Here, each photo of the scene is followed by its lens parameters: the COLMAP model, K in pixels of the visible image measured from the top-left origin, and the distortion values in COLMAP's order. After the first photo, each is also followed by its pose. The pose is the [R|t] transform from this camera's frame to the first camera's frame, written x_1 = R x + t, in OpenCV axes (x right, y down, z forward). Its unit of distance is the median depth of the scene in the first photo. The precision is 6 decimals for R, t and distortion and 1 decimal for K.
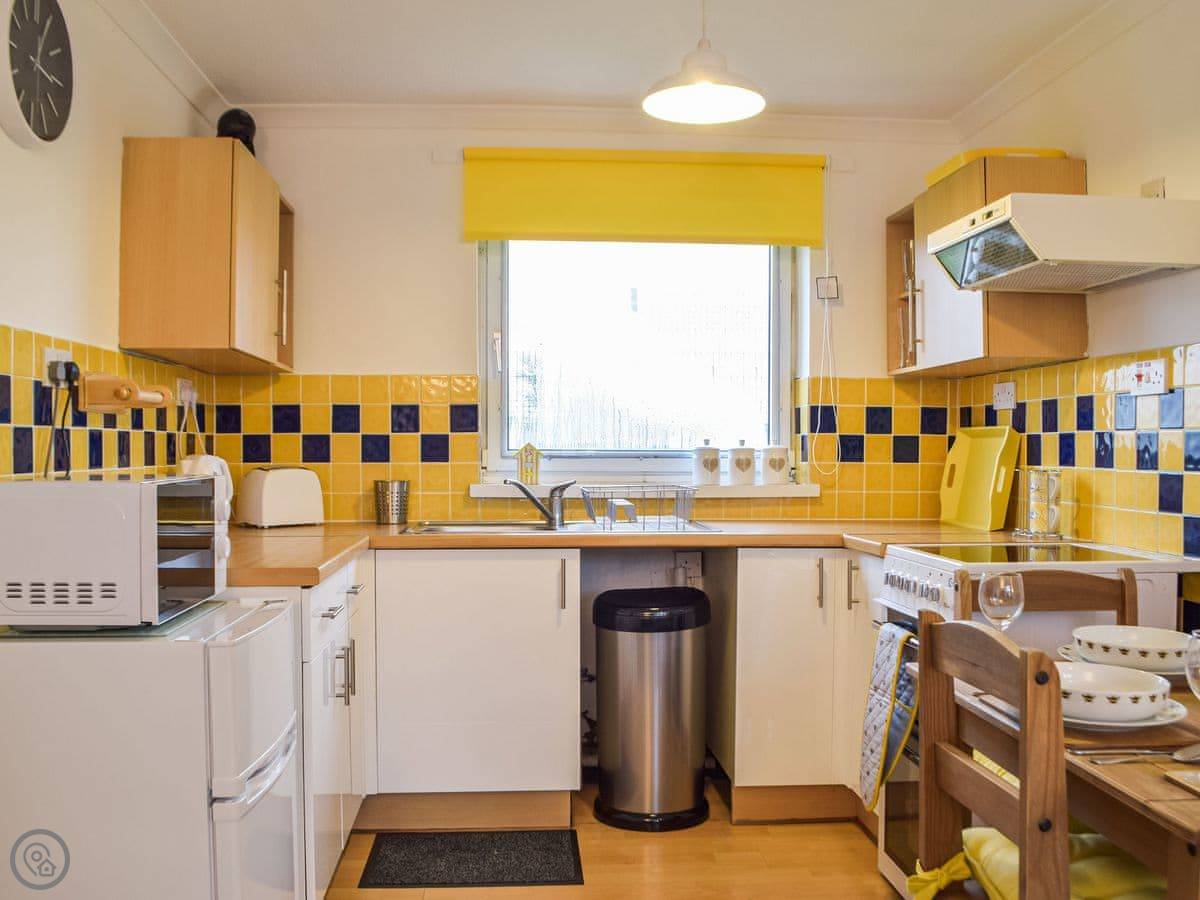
lens RADIAL K [[1094.8, 0, 551.0], [0, 1094.8, 456.4], [0, 0, 1]] dist [-0.035919, -0.002097]
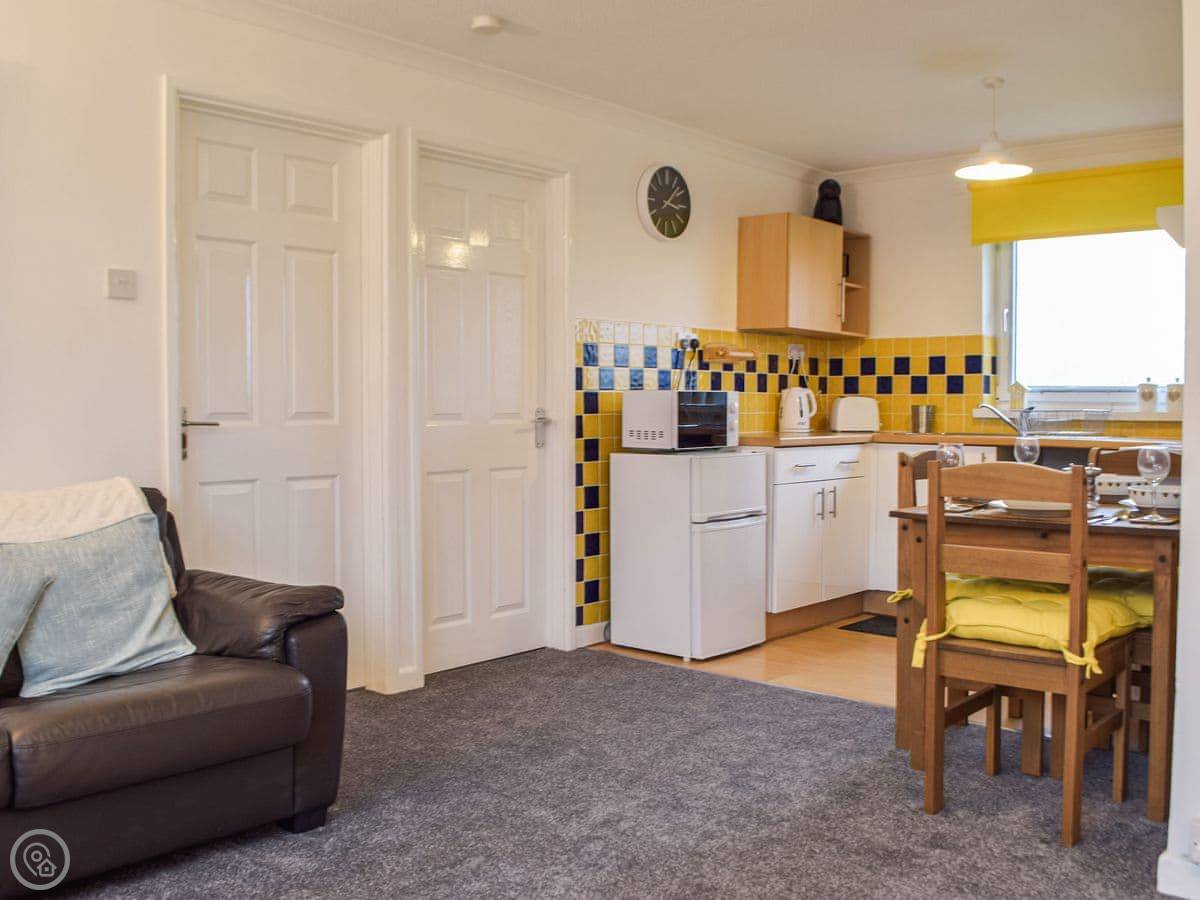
lens RADIAL K [[1114.2, 0, 600.0], [0, 1114.2, 450.0], [0, 0, 1]] dist [-0.140488, 0.005048]
pose [[0.719270, 0.031928, -0.693996, 0.651422], [-0.011329, 0.999350, 0.034235, 0.039842], [0.694638, -0.016762, 0.719164, -0.471151]]
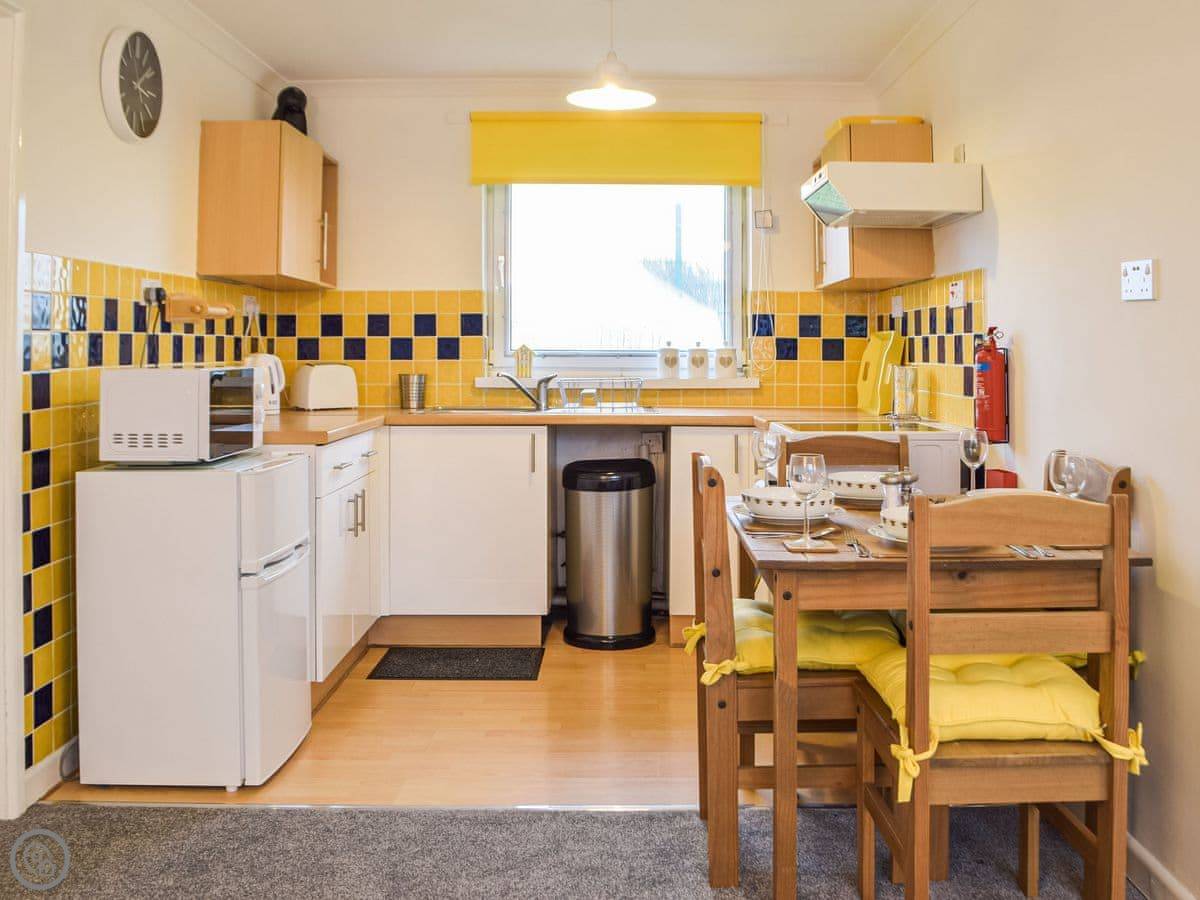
lens RADIAL K [[1124.9, 0, 605.1], [0, 1124.9, 319.0], [0, 0, 1]] dist [-0.007568, -0.020988]
pose [[0.998663, -0.001298, -0.051682, 0.154675], [-0.000499, 0.999396, -0.034745, 0.003676], [0.051696, 0.034725, 0.998059, -0.311894]]
